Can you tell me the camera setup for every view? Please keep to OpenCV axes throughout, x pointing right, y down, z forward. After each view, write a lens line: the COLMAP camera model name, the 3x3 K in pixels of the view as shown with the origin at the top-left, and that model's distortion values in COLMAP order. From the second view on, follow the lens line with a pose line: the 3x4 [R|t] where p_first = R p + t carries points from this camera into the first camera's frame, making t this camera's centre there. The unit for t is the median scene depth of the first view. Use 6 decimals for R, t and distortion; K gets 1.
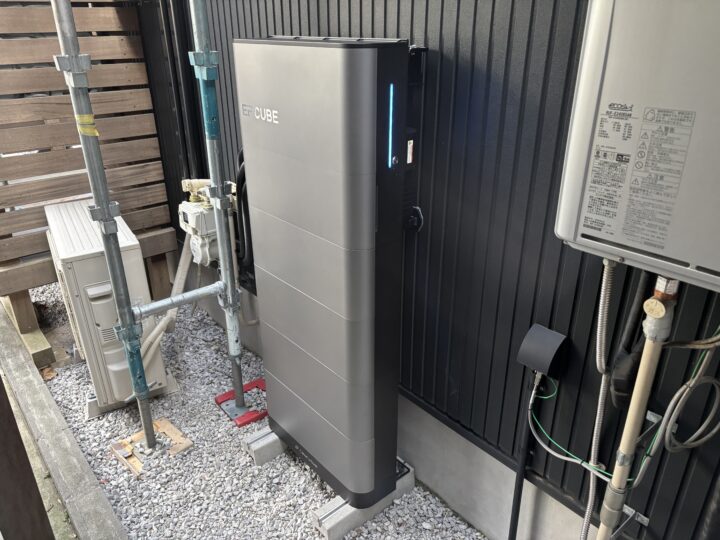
lens RADIAL K [[540.8, 0, 360.0], [0, 540.8, 270.0], [0, 0, 1]] dist [0.053202, -0.048853]
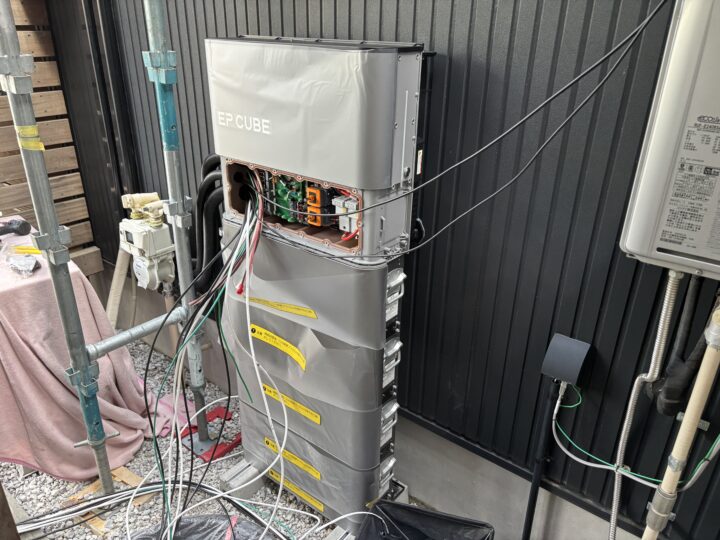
lens RADIAL K [[541.4, 0, 355.6], [0, 541.4, 275.0], [0, 0, 1]] dist [0.055645, -0.057988]
pose [[0.981062, -0.062959, 0.183174, -0.182801], [0.060924, 0.998002, 0.016719, -0.039846], [-0.183861, -0.005243, 0.982938, 0.079930]]
